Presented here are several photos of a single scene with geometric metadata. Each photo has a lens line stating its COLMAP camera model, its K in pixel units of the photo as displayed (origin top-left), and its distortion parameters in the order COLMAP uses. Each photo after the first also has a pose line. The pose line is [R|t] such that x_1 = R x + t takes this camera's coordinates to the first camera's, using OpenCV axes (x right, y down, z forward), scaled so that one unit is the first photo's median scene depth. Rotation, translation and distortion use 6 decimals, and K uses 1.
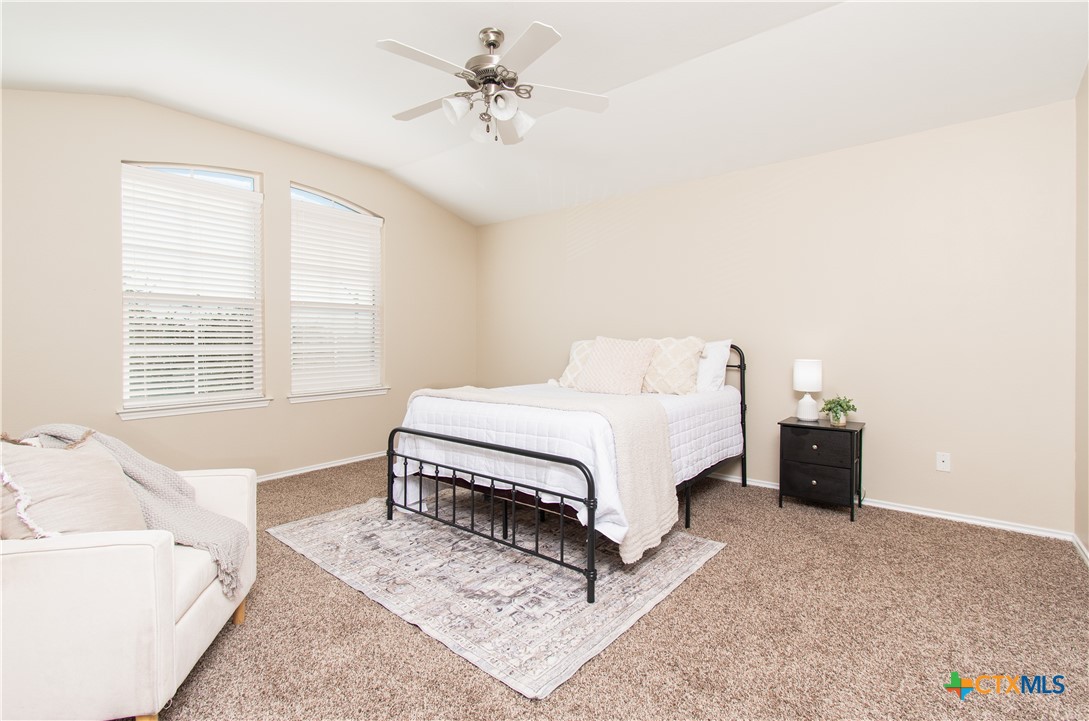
lens RADIAL K [[499.2, 0, 543.7], [0, 499.2, 353.5], [0, 0, 1]] dist [-0.000546, -0.000050]
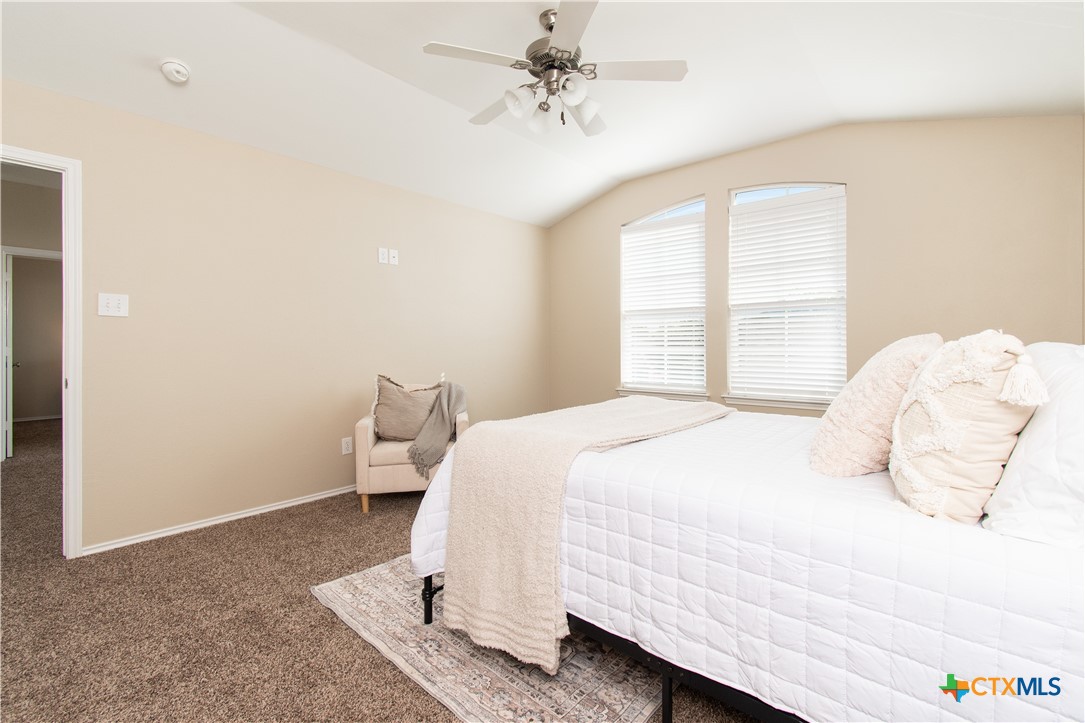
lens RADIAL K [[486.3, 0, 539.4], [0, 486.3, 354.0], [0, 0, 1]] dist [-0.001837, -0.000100]
pose [[-0.043920, 0.022487, -0.998782, 0.815900], [-0.021858, 0.999486, 0.023464, -0.026894], [0.998796, 0.022862, -0.043406, 1.024192]]
